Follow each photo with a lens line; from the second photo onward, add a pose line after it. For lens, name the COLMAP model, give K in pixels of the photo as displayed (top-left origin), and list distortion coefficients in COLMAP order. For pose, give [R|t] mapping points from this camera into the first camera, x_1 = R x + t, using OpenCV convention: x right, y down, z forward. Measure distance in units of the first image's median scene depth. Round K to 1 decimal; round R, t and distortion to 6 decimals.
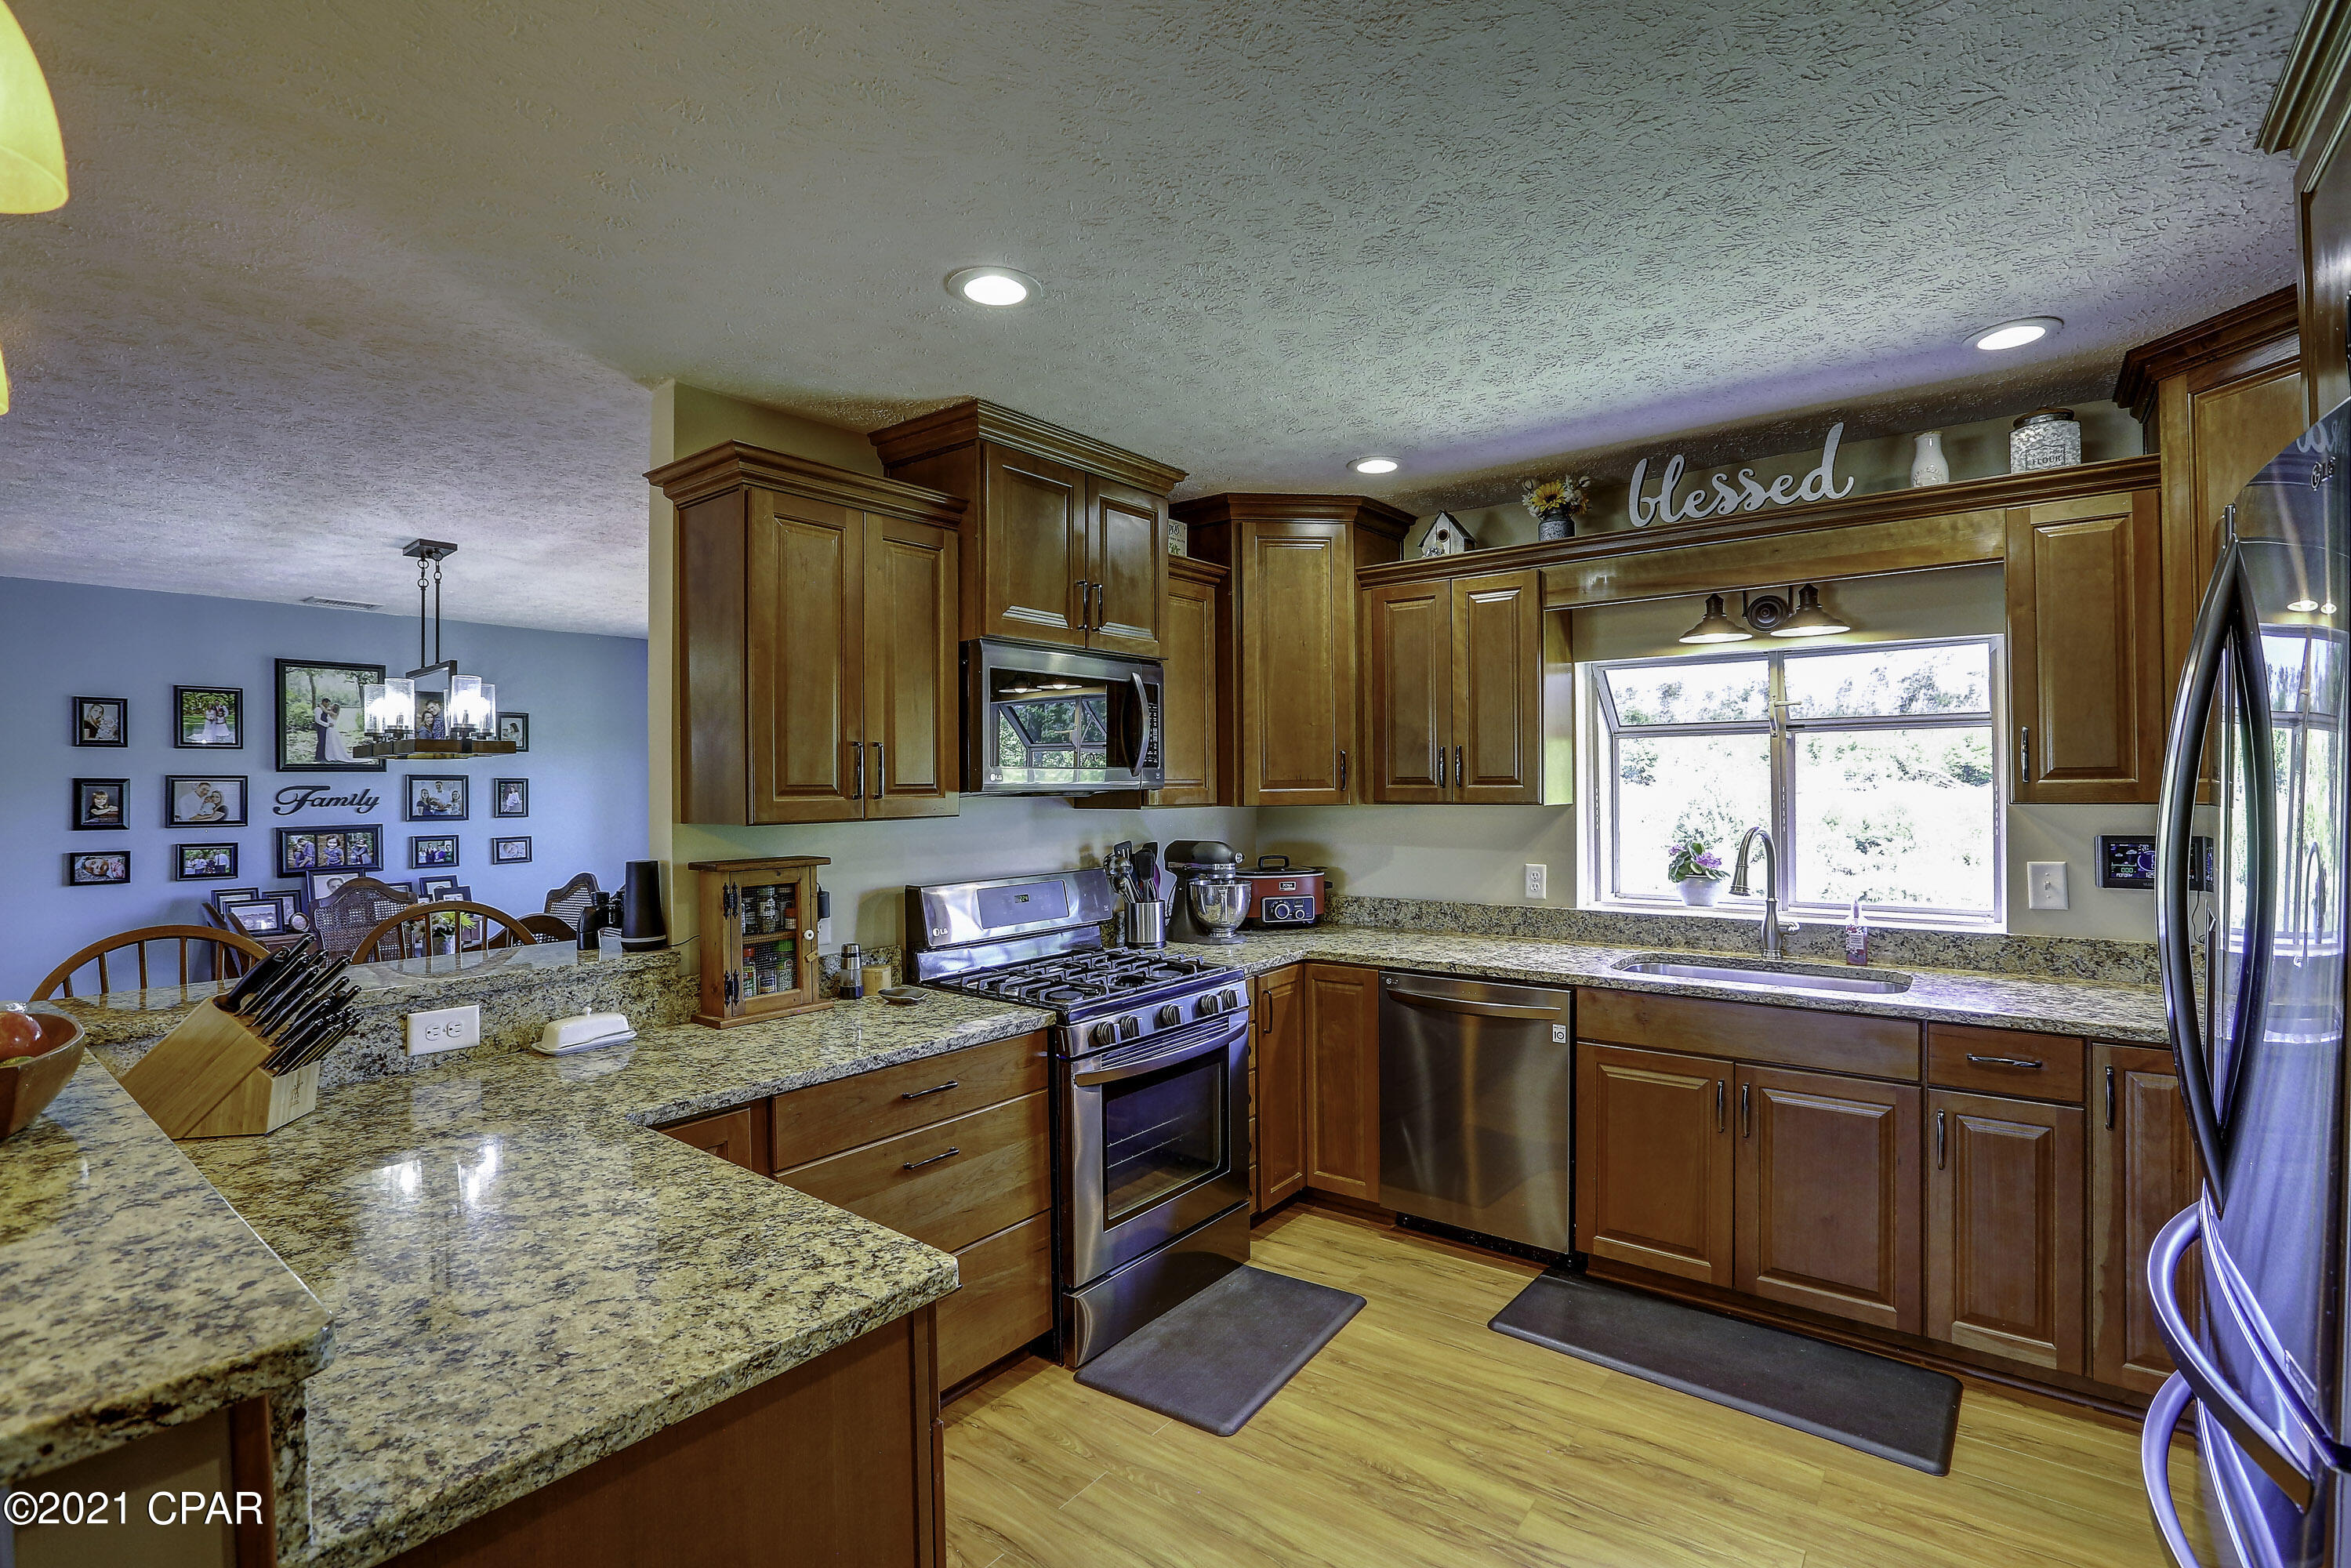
lens RADIAL K [[1046.0, 0, 1175.5], [0, 1046.0, 784.0], [0, 0, 1]] dist [-0.041143, 0.013080]
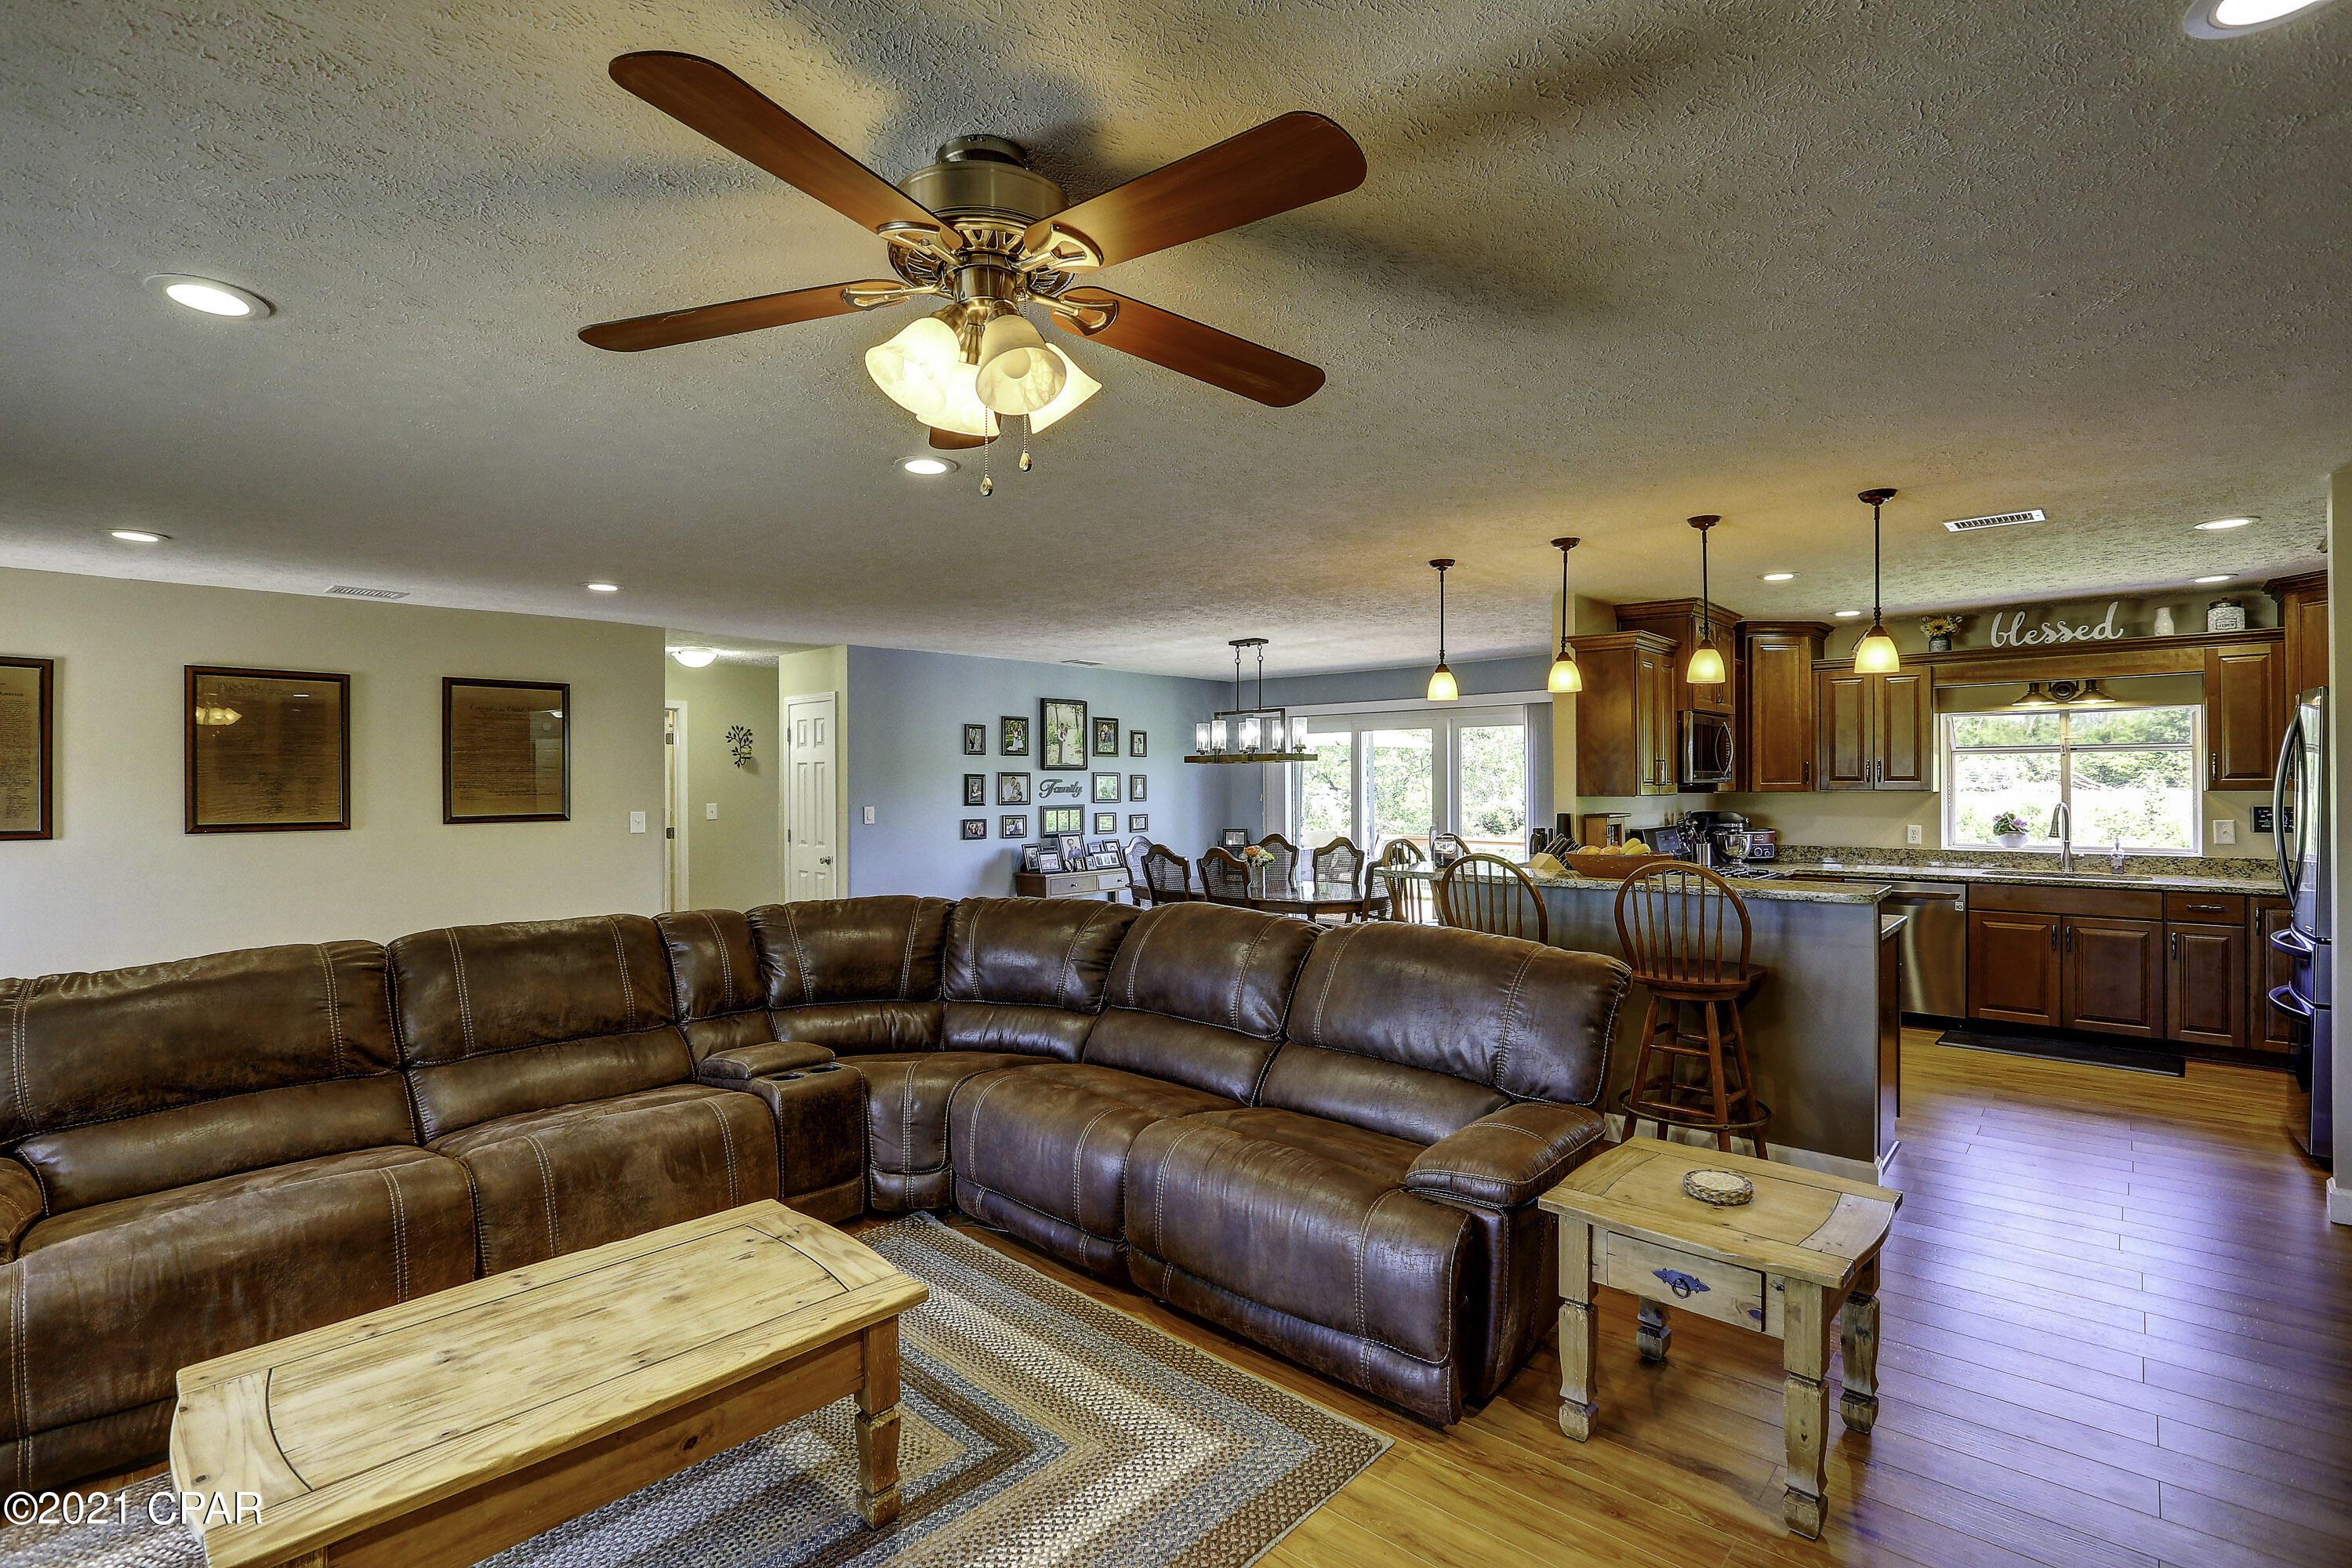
lens RADIAL K [[1085.4, 0, 1176.0], [0, 1085.4, 784.0], [0, 0, 1]] dist [-0.000317, 0.000164]
pose [[0.998897, 0.003770, -0.046811, -1.015609], [-0.003681, 0.999991, 0.002003, 0.008426], [0.046818, -0.001829, 0.998902, -1.126797]]
